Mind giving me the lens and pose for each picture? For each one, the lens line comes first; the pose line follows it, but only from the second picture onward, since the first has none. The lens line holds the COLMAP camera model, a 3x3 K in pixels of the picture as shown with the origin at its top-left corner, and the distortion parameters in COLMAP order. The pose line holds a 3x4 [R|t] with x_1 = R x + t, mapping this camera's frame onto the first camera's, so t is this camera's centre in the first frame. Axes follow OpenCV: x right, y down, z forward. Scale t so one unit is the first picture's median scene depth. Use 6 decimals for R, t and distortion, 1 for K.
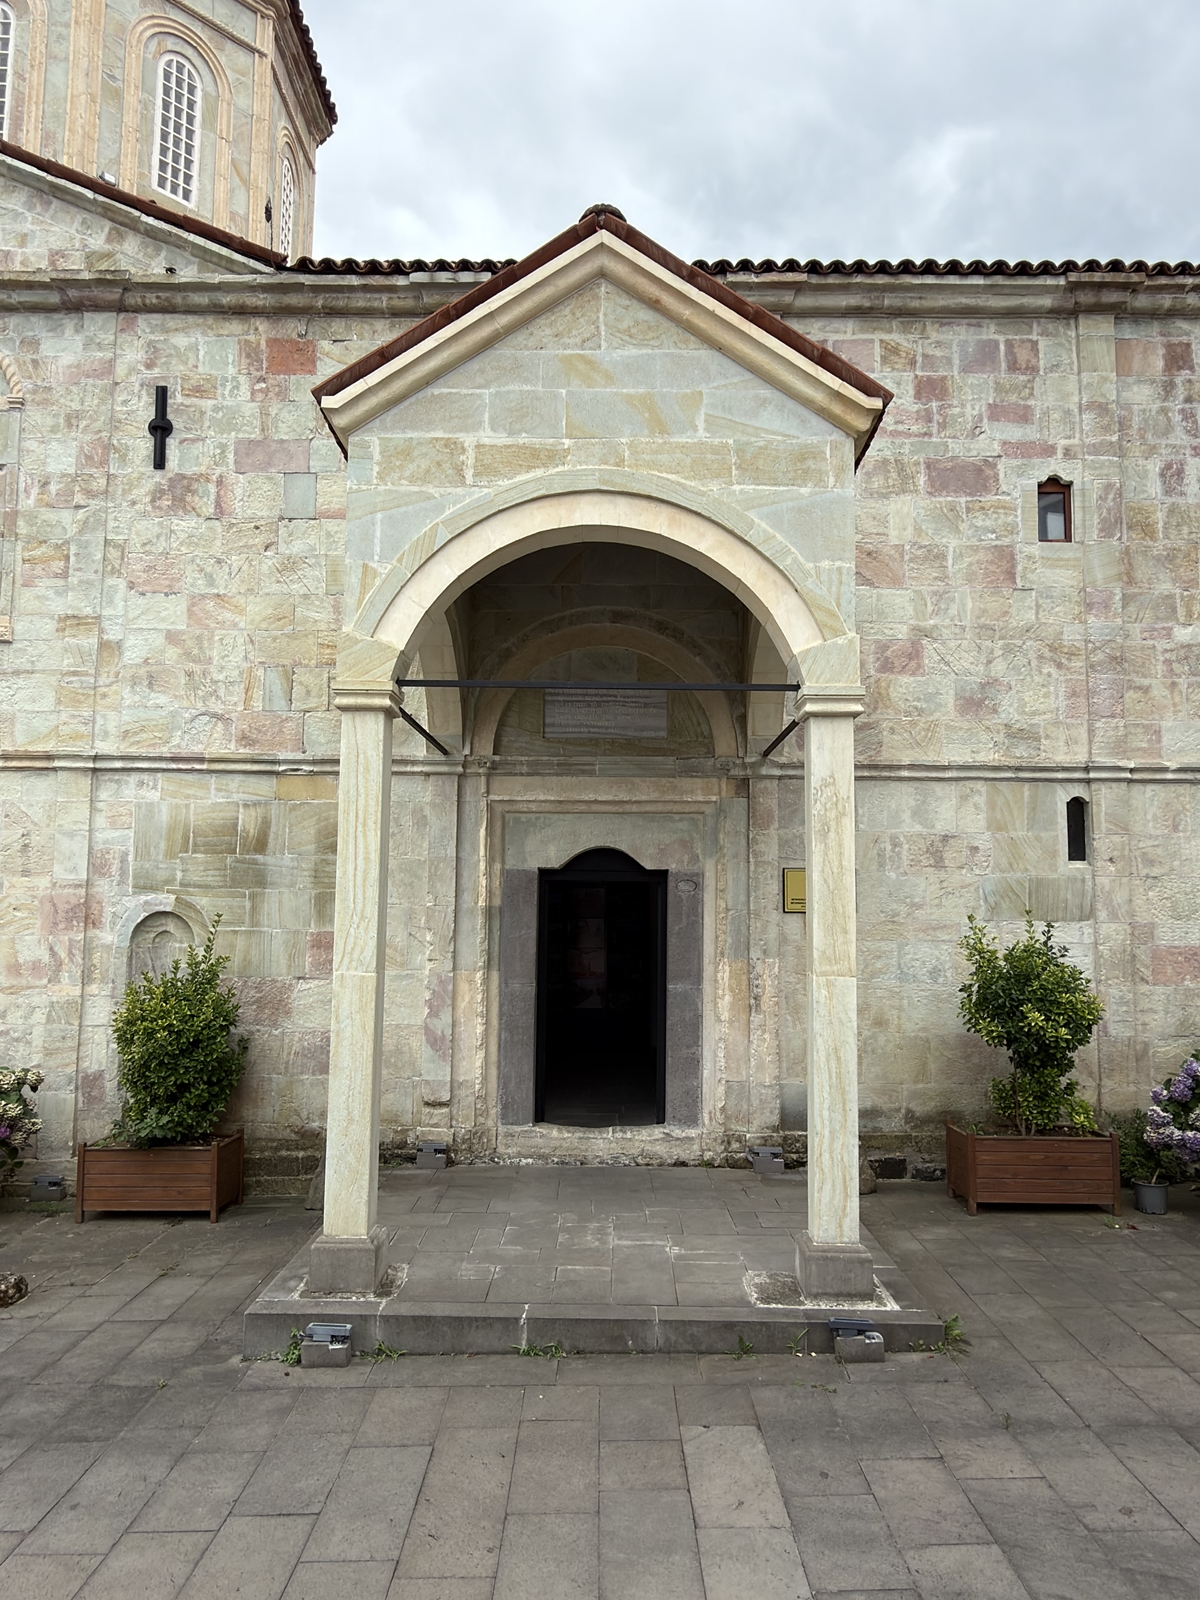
lens RADIAL K [[1078.1, 0, 600.0], [0, 1078.1, 800.0], [0, 0, 1]] dist [-0.000755, -0.000028]
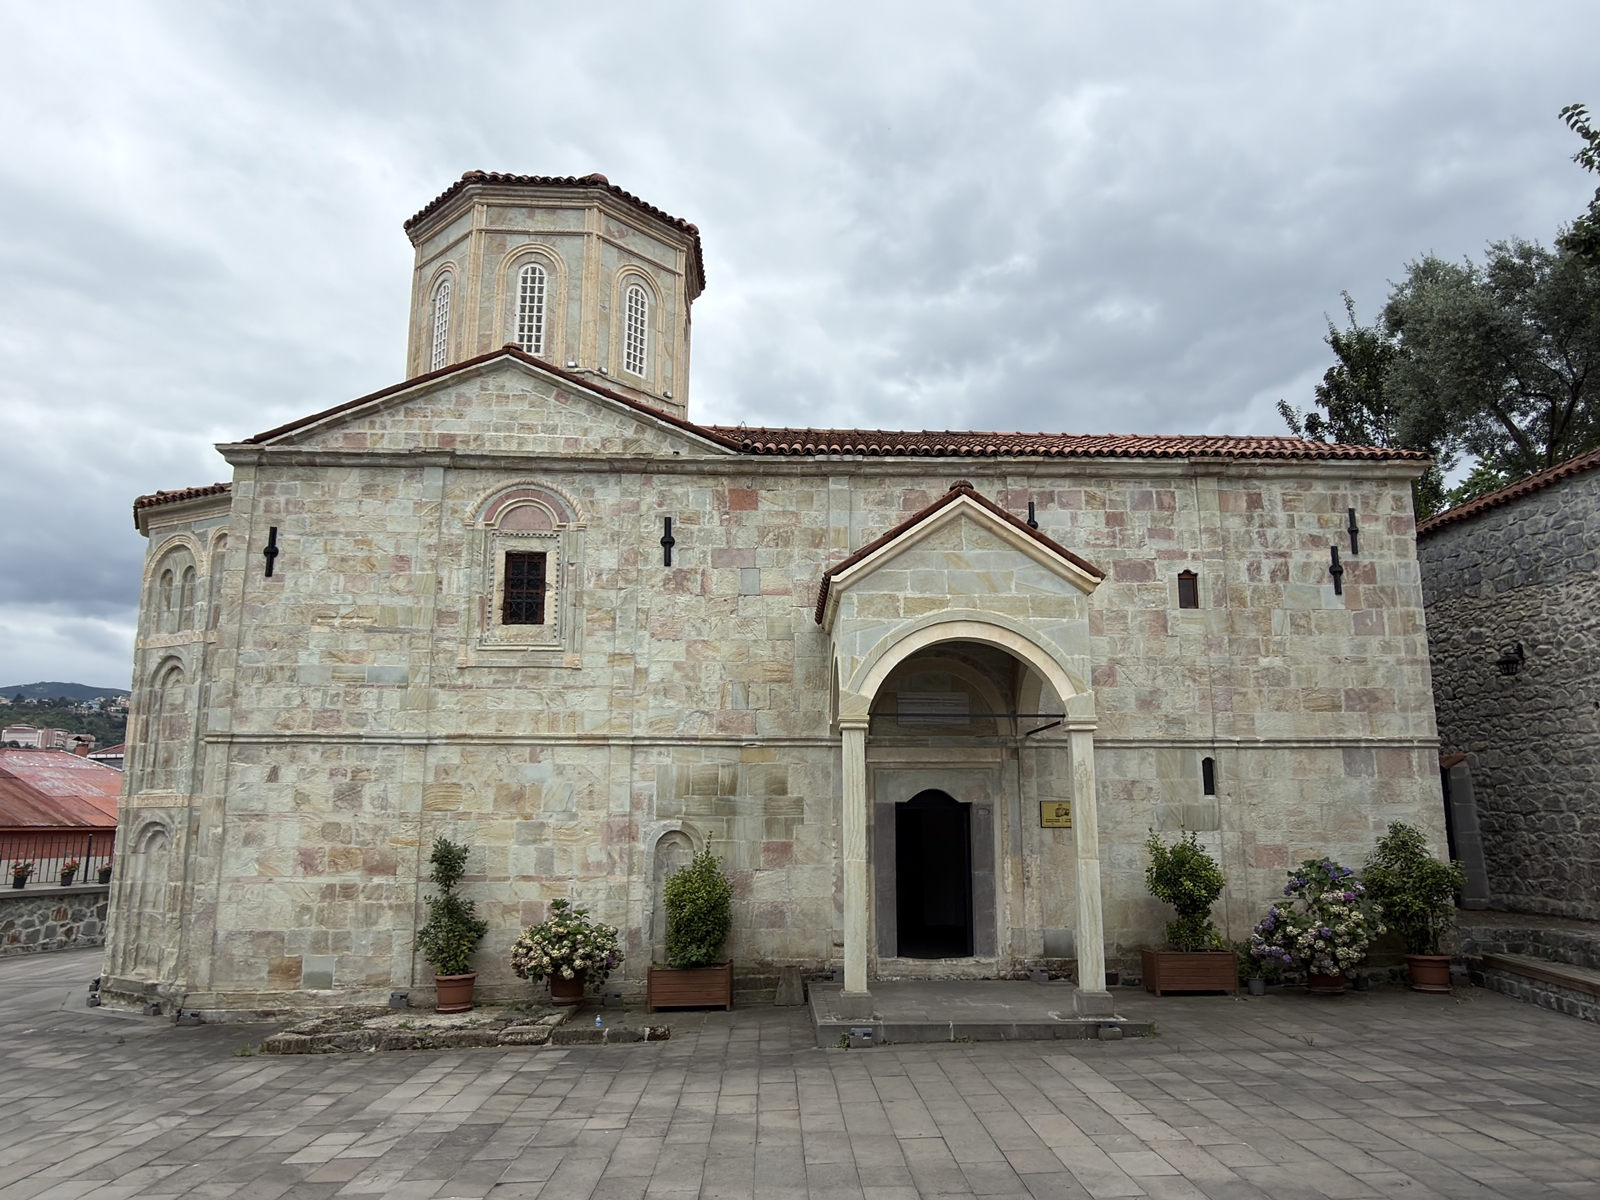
lens RADIAL K [[1078.1, 0, 800.0], [0, 1078.1, 600.0], [0, 0, 1]] dist [-0.000755, -0.000028]
pose [[0.999431, -0.002965, 0.033602, -0.264248], [0.006394, 0.994724, -0.102386, -0.080468], [-0.033121, 0.102543, 0.994177, -0.711787]]
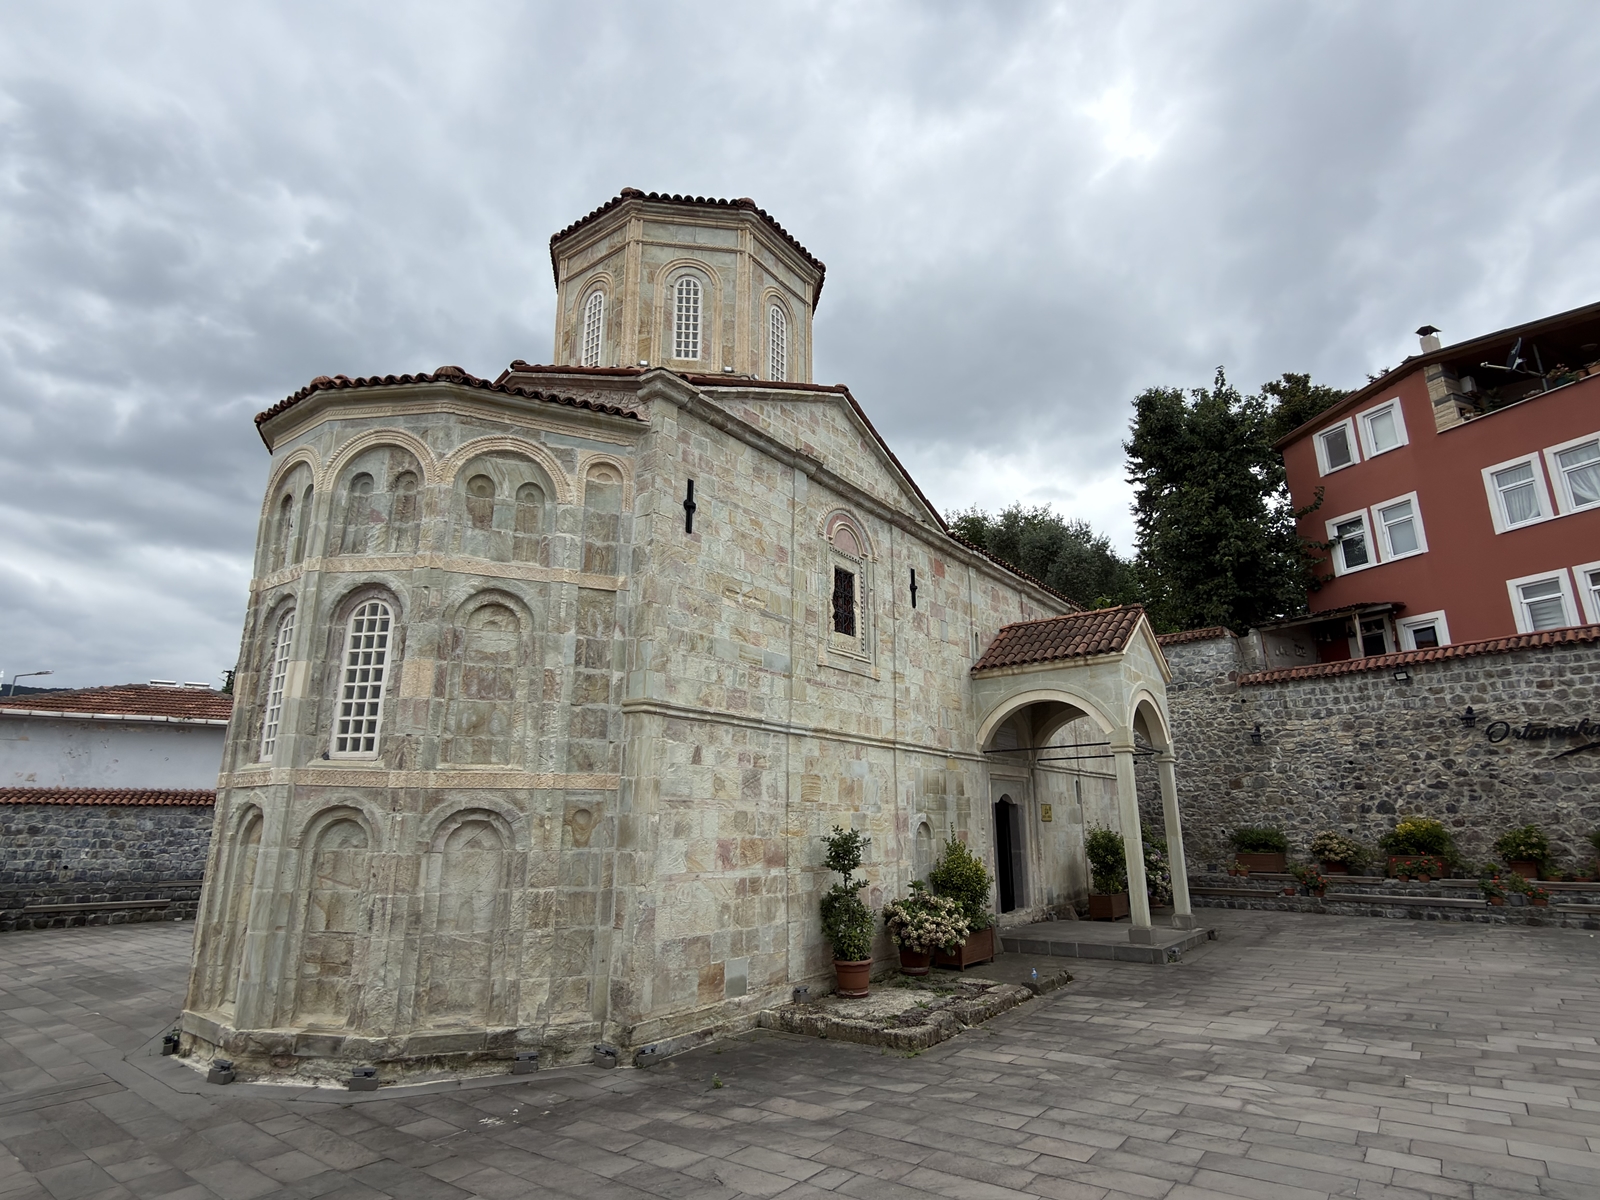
lens RADIAL K [[839.5, 0, 800.0], [0, 839.5, 600.0], [0, 0, 1]] dist [0.004195, 0.001210]
pose [[0.602114, 0.199512, 0.773081, -1.877413], [-0.067883, 0.977562, -0.199412, 0.024149], [-0.795519, 0.067590, 0.602147, 0.184992]]
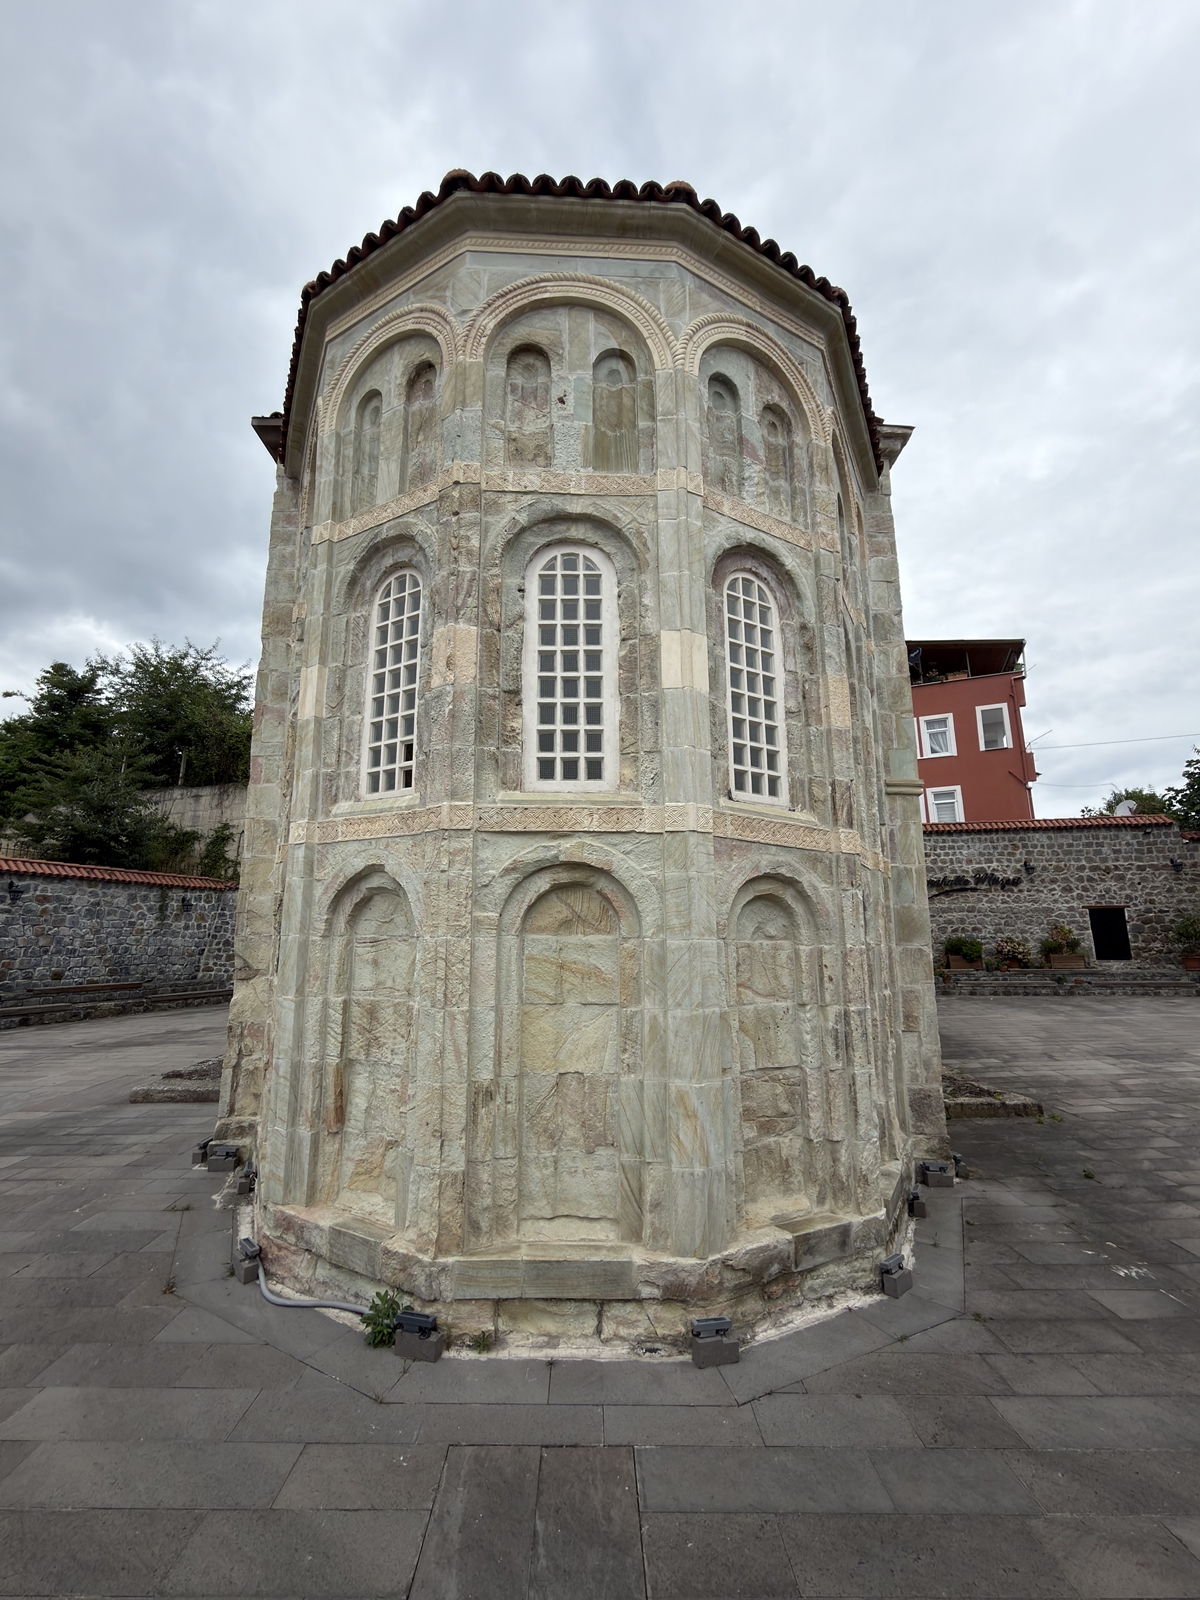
lens RADIAL K [[682.7, 0, 600.0], [0, 682.7, 800.0], [0, 0, 1]] dist [-0.002477, -0.000056]
pose [[-0.030582, 0.199967, 0.979325, -1.900796], [-0.092671, 0.974996, -0.201977, 0.164644], [-0.995227, -0.096932, -0.011286, 1.393373]]
